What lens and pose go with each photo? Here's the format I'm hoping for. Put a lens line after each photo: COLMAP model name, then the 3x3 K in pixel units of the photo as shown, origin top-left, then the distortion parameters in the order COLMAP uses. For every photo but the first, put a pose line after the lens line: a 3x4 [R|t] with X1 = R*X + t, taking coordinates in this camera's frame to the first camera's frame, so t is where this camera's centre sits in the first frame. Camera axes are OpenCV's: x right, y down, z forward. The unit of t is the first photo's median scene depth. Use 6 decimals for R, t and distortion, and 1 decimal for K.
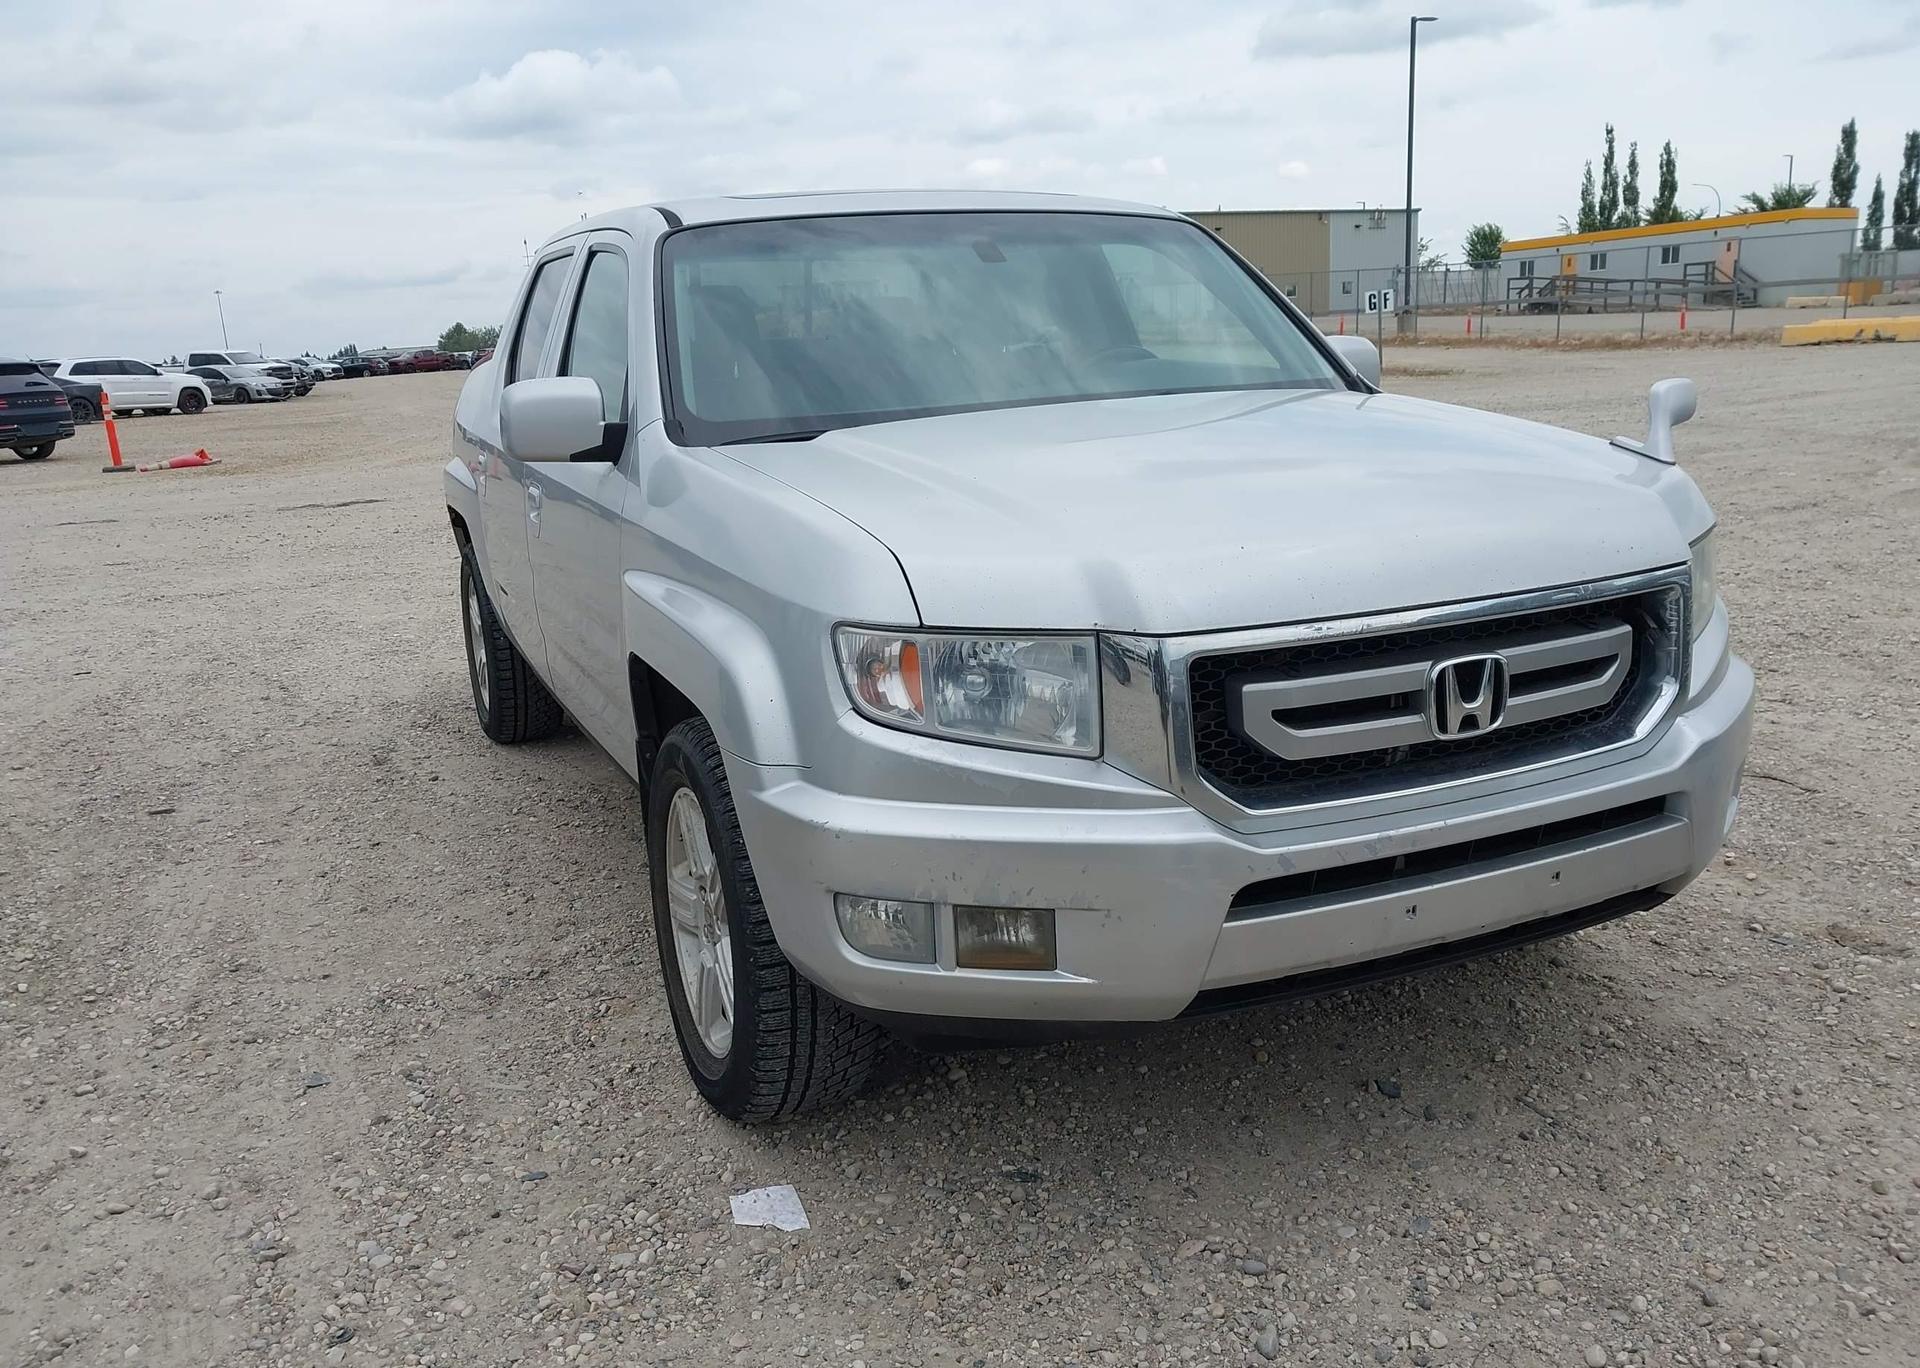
lens RADIAL K [[1512.2, 0, 960.9], [0, 1512.2, 707.2], [0, 0, 1]] dist [0.023358, -0.038075]
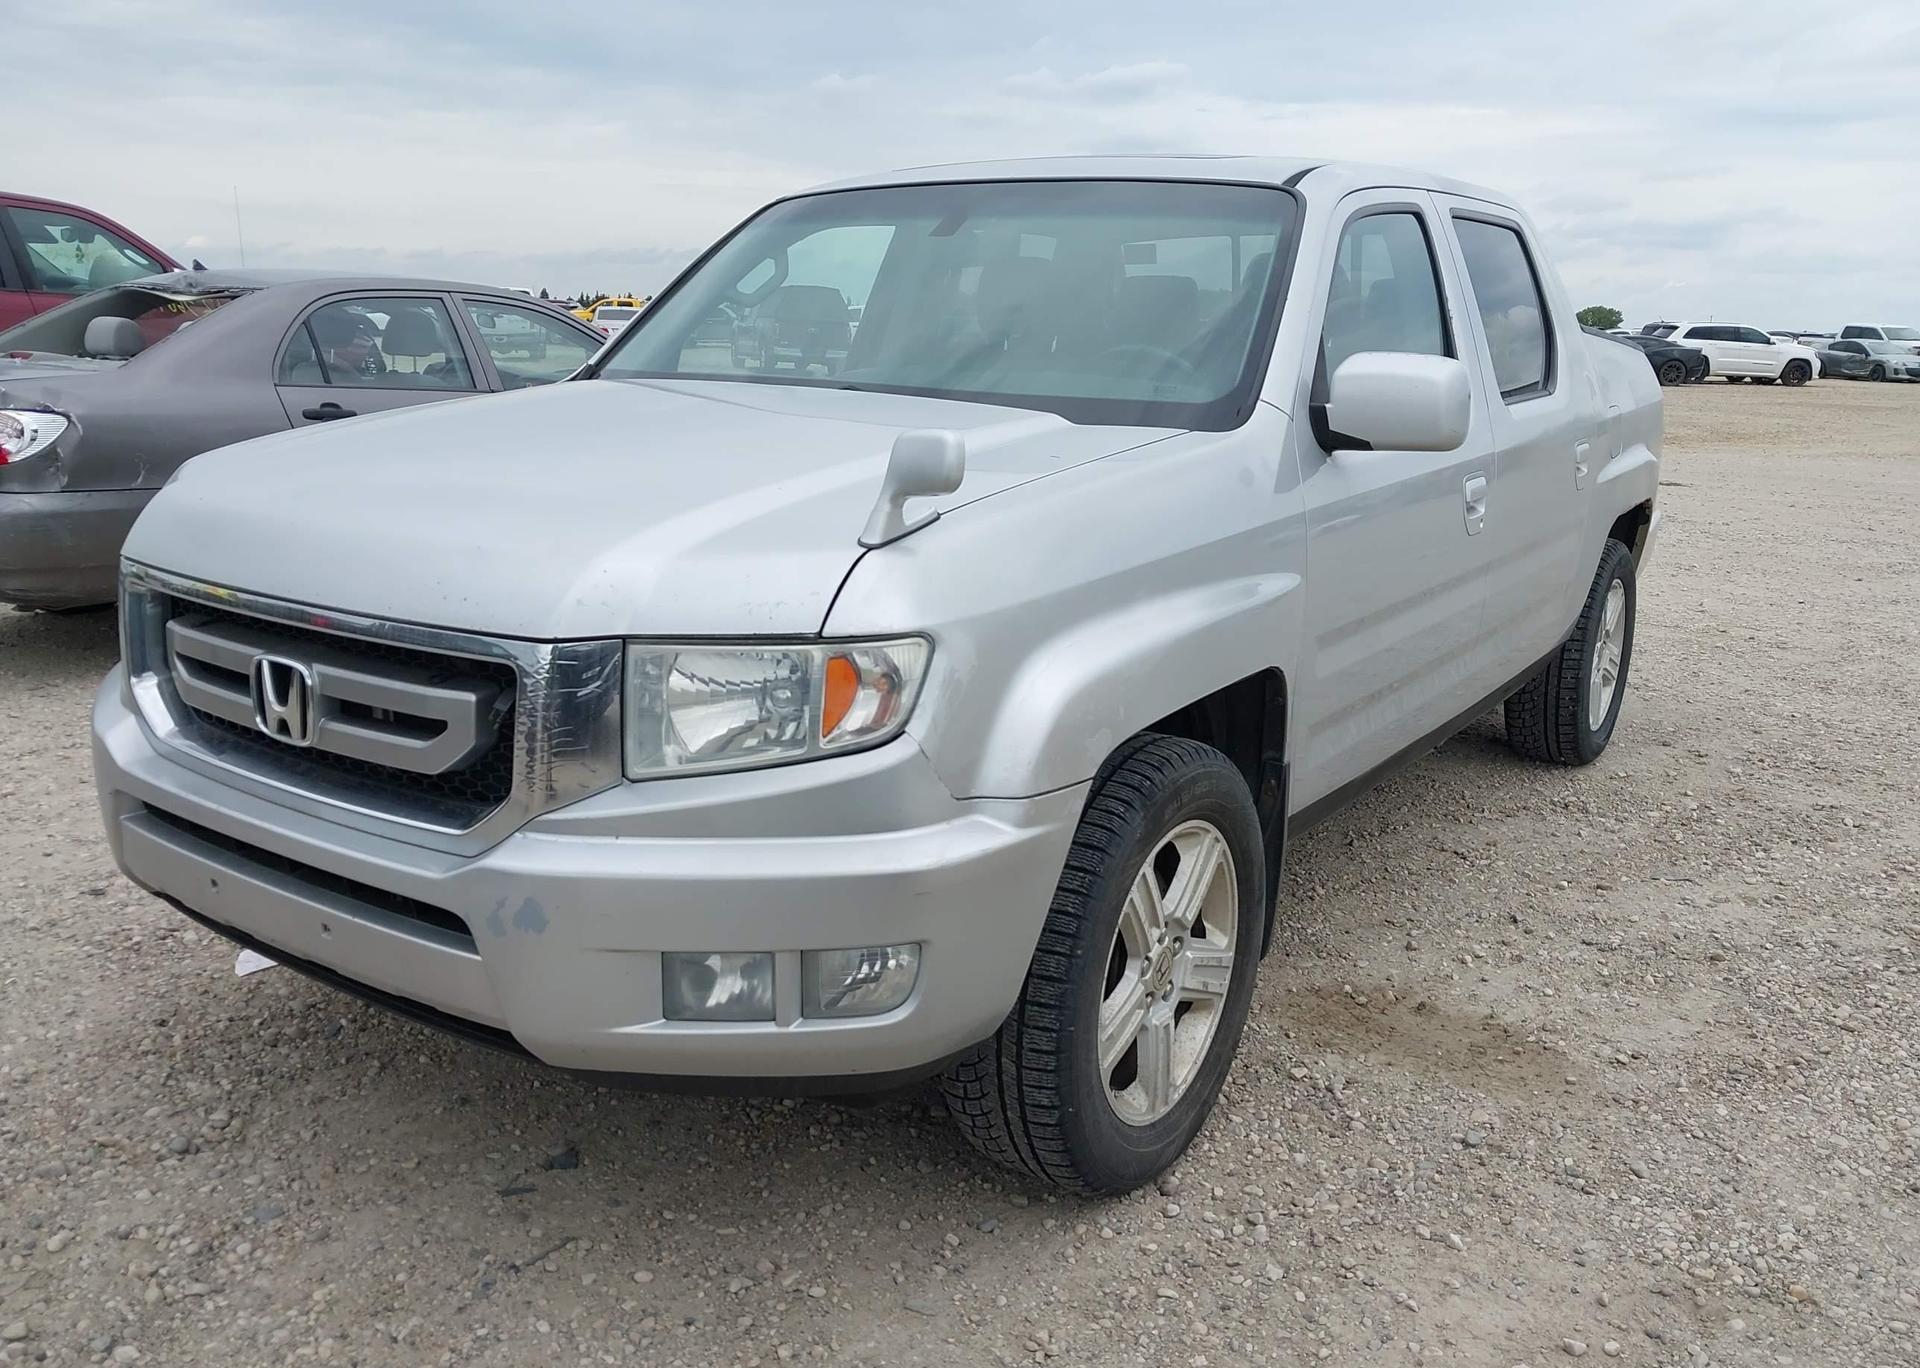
lens RADIAL K [[1512.2, 0, 960.9], [0, 1512.2, 707.2], [0, 0, 1]] dist [0.023358, -0.038075]
pose [[0.516223, 0.262659, -0.815184, 0.926817], [-0.246354, 0.957125, 0.152388, -0.175513], [0.820258, 0.122158, 0.558797, 0.570709]]
